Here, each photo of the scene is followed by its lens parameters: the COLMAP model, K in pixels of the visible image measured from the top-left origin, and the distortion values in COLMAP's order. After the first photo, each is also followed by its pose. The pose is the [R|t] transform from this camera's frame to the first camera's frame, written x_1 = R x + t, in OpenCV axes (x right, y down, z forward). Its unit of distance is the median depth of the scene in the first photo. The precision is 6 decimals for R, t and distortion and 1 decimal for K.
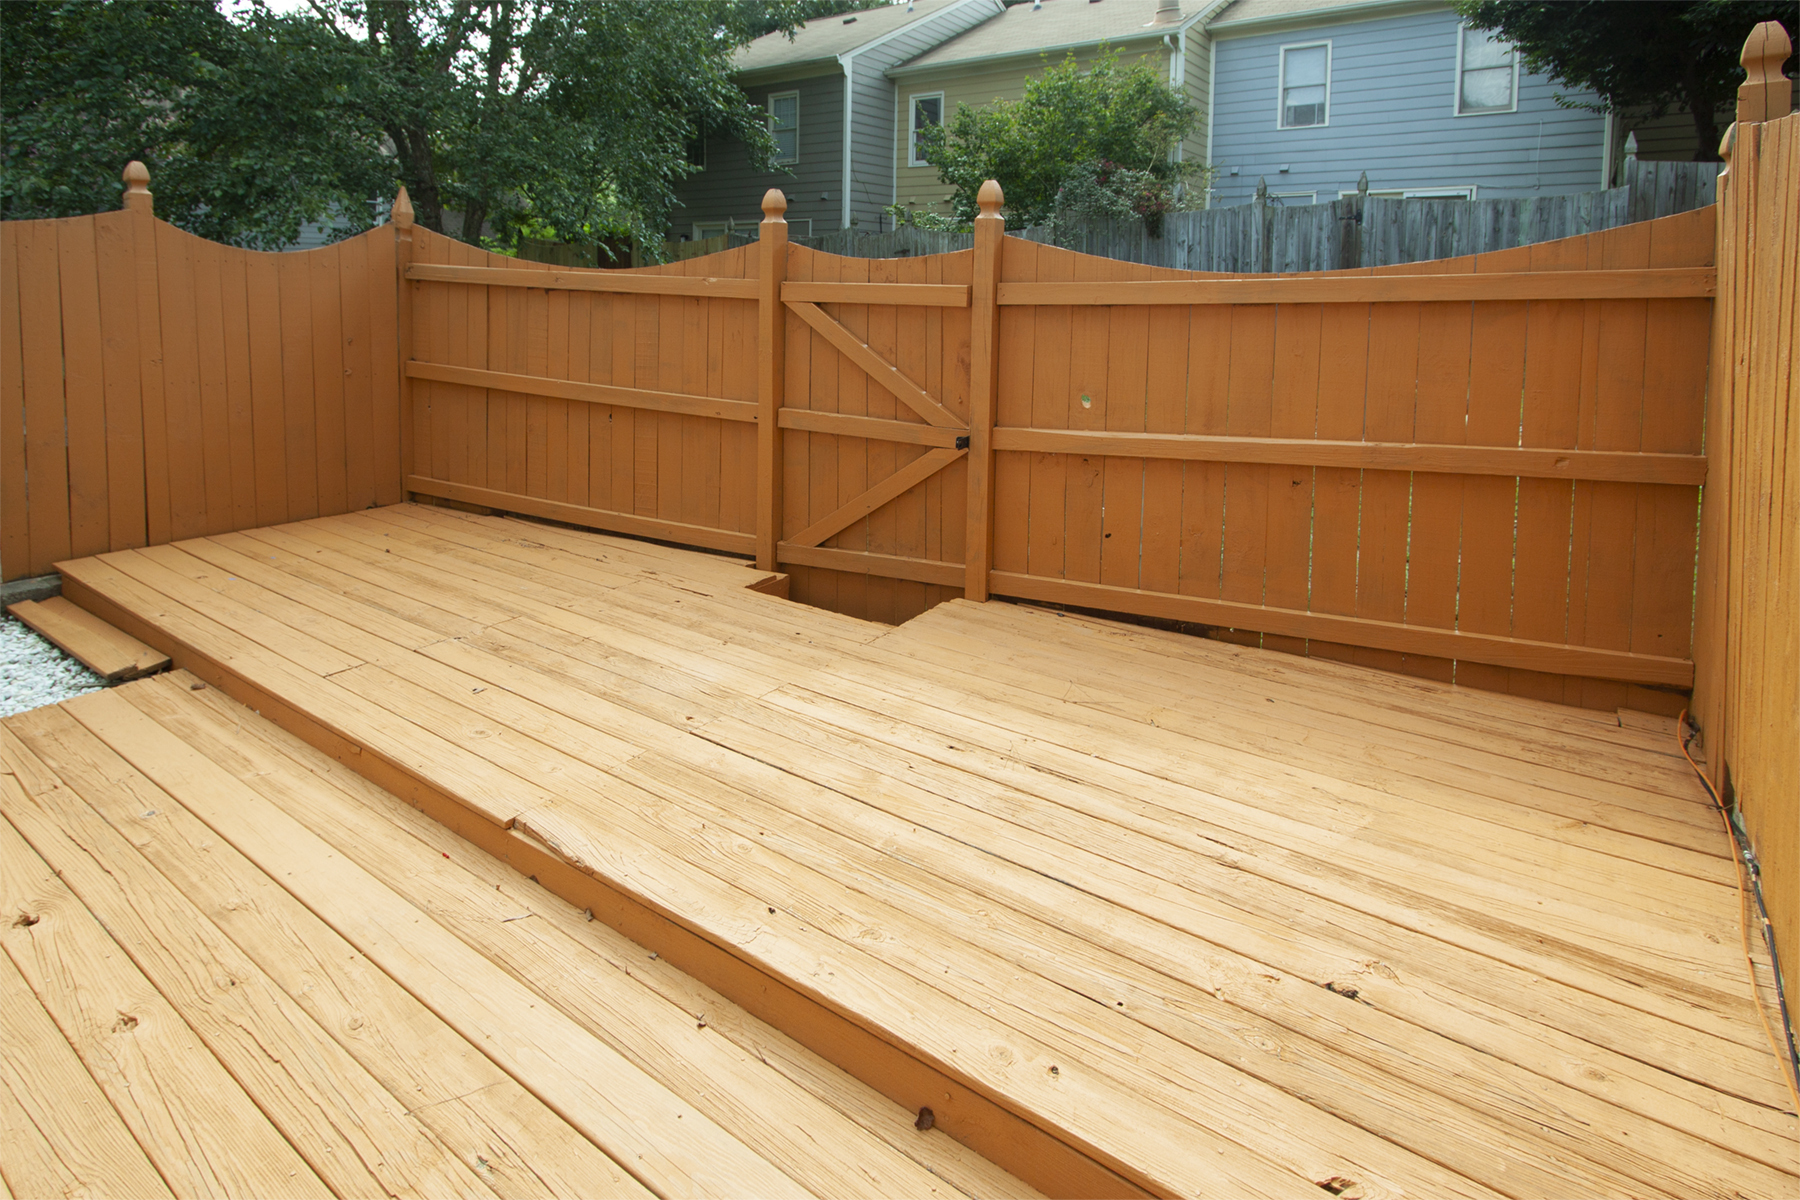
lens RADIAL K [[841.6, 0, 909.2], [0, 841.6, 601.6], [0, 0, 1]] dist [0.002738, -0.000347]
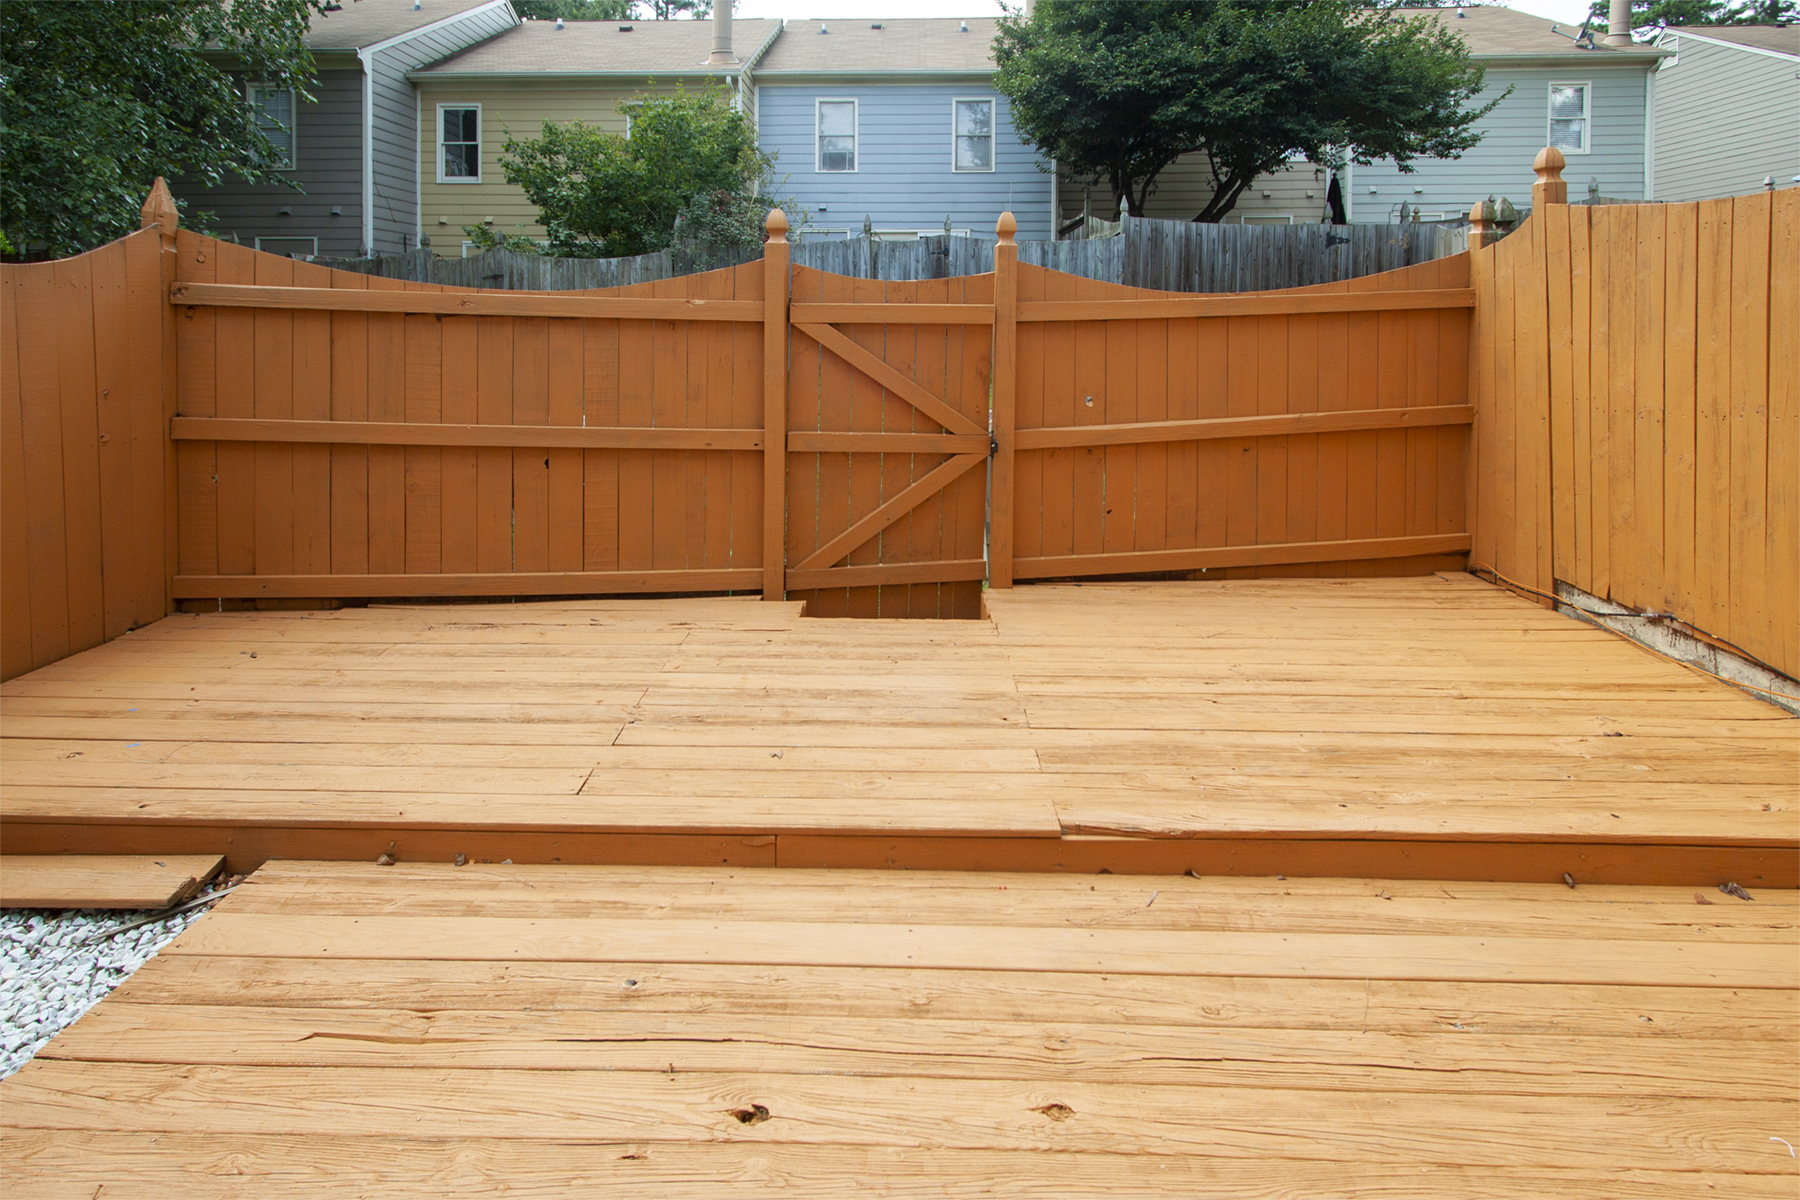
lens RADIAL K [[841.6, 0, 880.5], [0, 841.6, 613.4], [0, 0, 1]] dist [0.002738, -0.000347]
pose [[0.851746, -0.185115, 0.490165, -0.517247], [0.193787, 0.980470, 0.033545, -0.031478], [-0.486802, 0.066415, 0.870984, 0.099072]]
